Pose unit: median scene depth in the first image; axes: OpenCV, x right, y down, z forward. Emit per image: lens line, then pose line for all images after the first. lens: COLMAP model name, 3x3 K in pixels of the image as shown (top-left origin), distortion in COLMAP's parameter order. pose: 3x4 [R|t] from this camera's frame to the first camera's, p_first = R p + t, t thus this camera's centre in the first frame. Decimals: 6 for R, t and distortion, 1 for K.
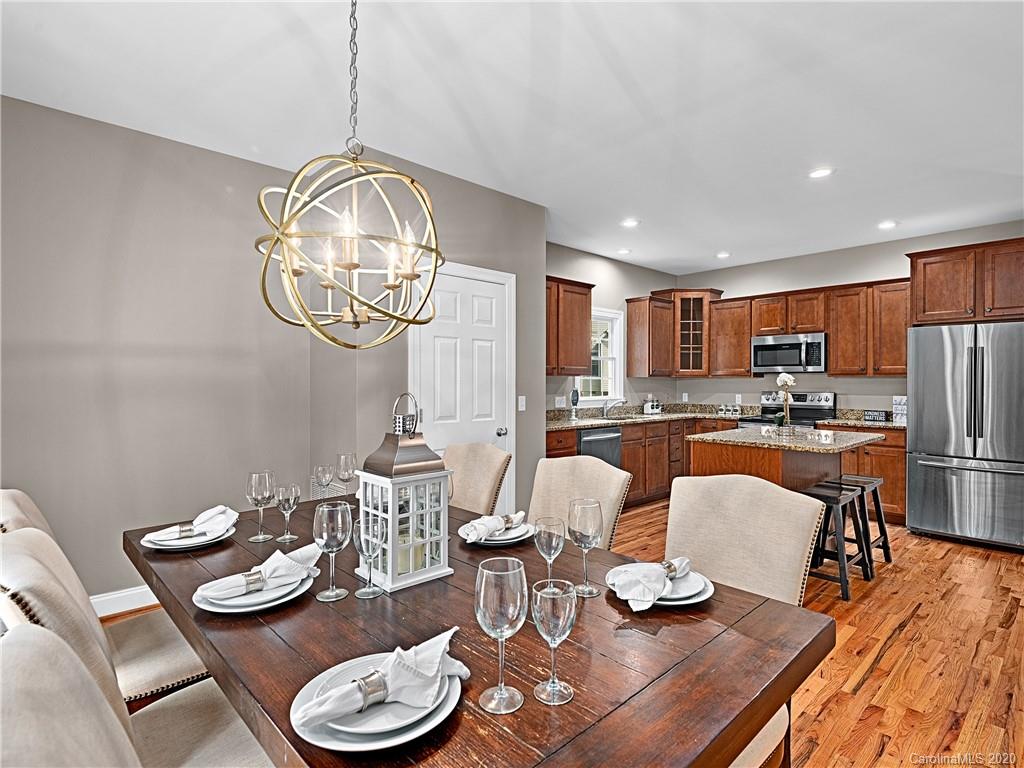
lens RADIAL K [[538.3, 0, 503.6], [0, 538.3, 382.7], [0, 0, 1]] dist [0.003791, -0.011434]
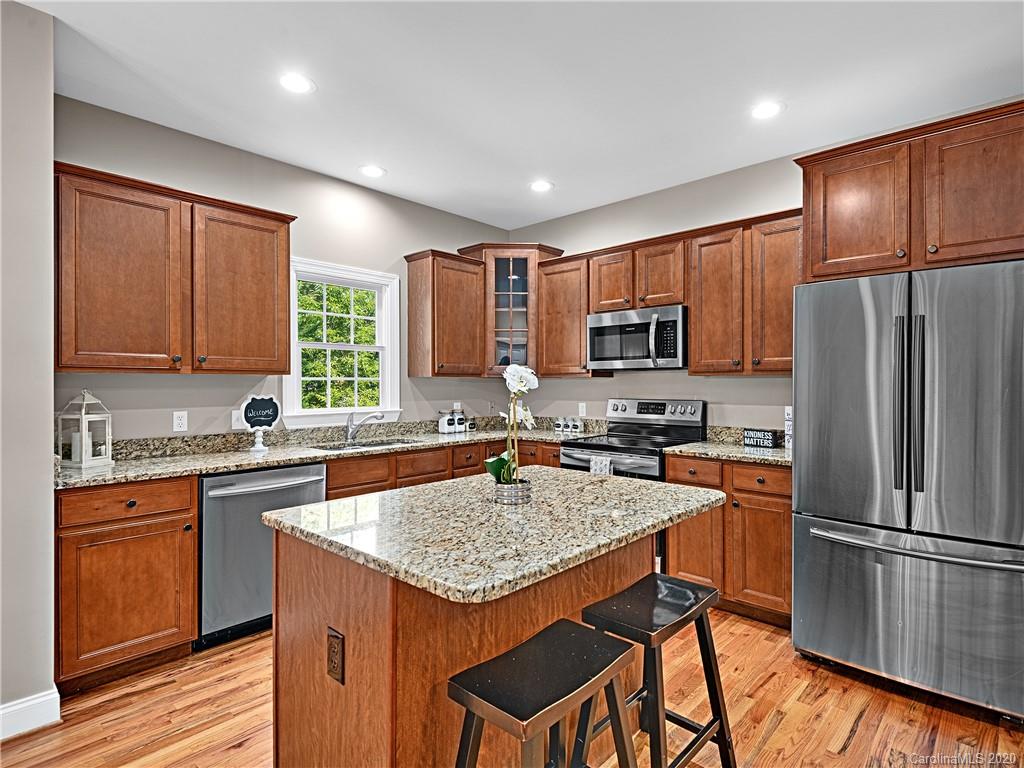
lens RADIAL K [[538.3, 0, 517.0], [0, 538.3, 385.9], [0, 0, 1]] dist [0.003791, -0.011434]
pose [[0.996017, -0.001850, 0.089139, 0.353124], [0.001684, 0.999997, 0.001935, -0.000701], [-0.089142, -0.001777, 0.996017, 0.400353]]
